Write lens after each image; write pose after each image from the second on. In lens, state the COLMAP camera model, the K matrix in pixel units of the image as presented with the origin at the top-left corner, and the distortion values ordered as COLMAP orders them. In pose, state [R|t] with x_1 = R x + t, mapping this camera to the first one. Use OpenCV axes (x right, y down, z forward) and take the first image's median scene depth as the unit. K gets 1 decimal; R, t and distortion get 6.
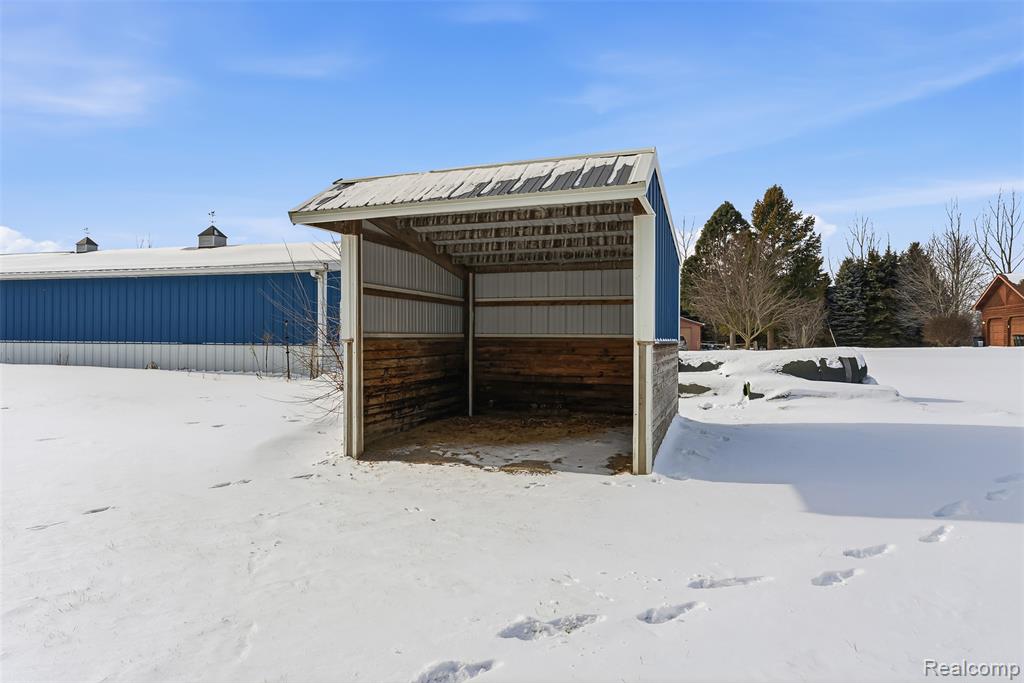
lens RADIAL K [[605.7, 0, 511.9], [0, 605.7, 337.7], [0, 0, 1]] dist [0.003285, 0.002676]
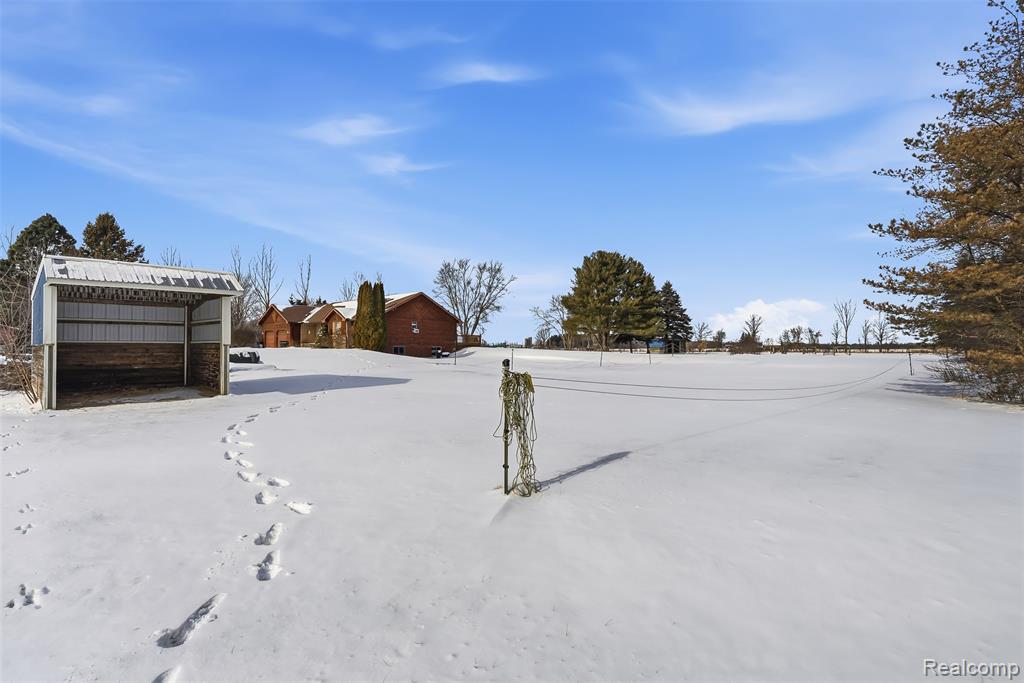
lens RADIAL K [[498.4, 0, 515.8], [0, 498.4, 343.6], [0, 0, 1]] dist [-0.016454, 0.000032]
pose [[0.392167, -0.001387, 0.919893, -0.139287], [-0.001390, 0.999997, 0.002100, -0.000480], [-0.919893, -0.002102, 0.392164, -0.110115]]
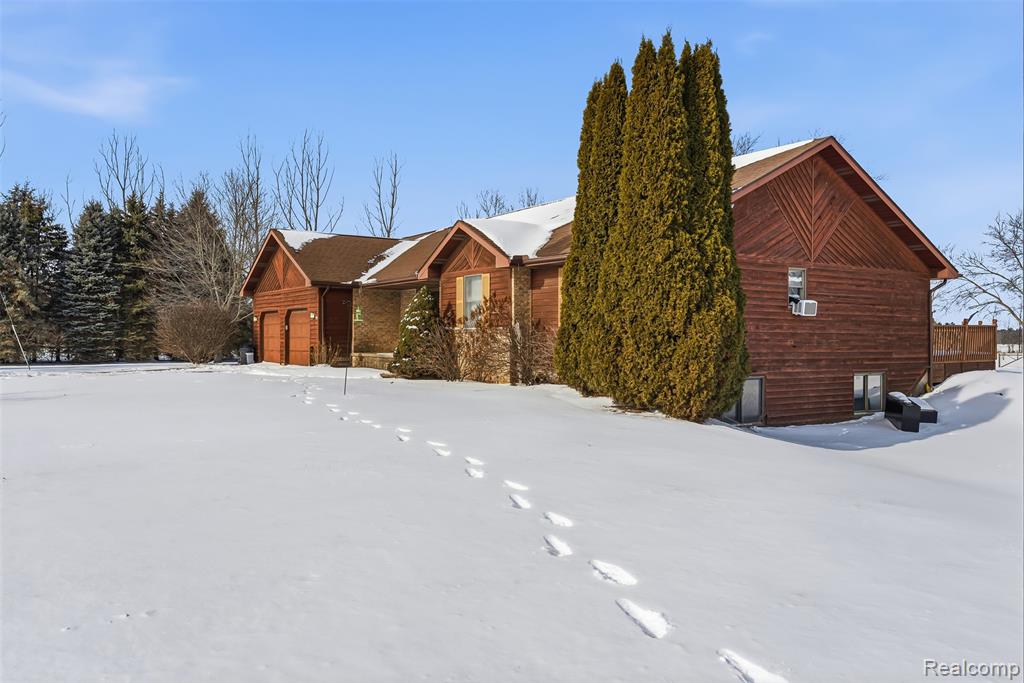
lens RADIAL K [[803.7, 0, 510.4], [0, 803.7, 341.4], [0, 0, 1]] dist [0.000370, -0.000642]
pose [[0.616796, -0.010867, 0.787048, 0.273343], [-0.000159, 0.999903, 0.013931, -0.011602], [-0.787123, -0.008718, 0.616735, 0.290911]]
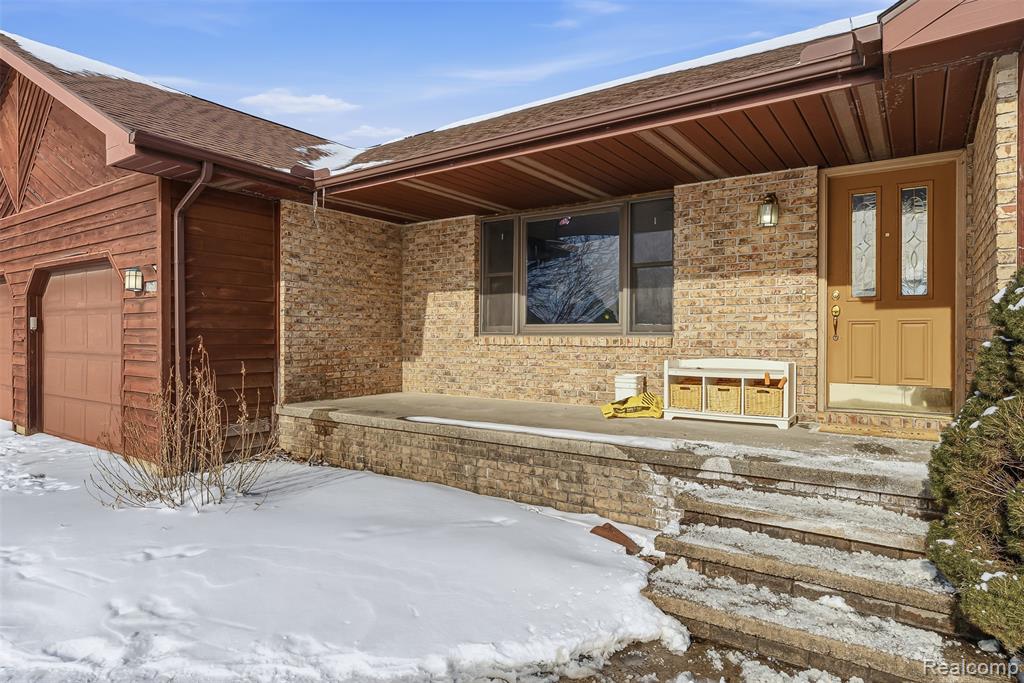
lens RADIAL K [[605.7, 0, 510.2], [0, 605.7, 337.5], [0, 0, 1]] dist [0.003285, 0.002676]
pose [[0.297086, -0.015997, 0.954717, 0.499271], [-0.001677, 0.999849, 0.017275, -0.012696], [-0.954849, -0.006734, 0.297014, 0.588823]]
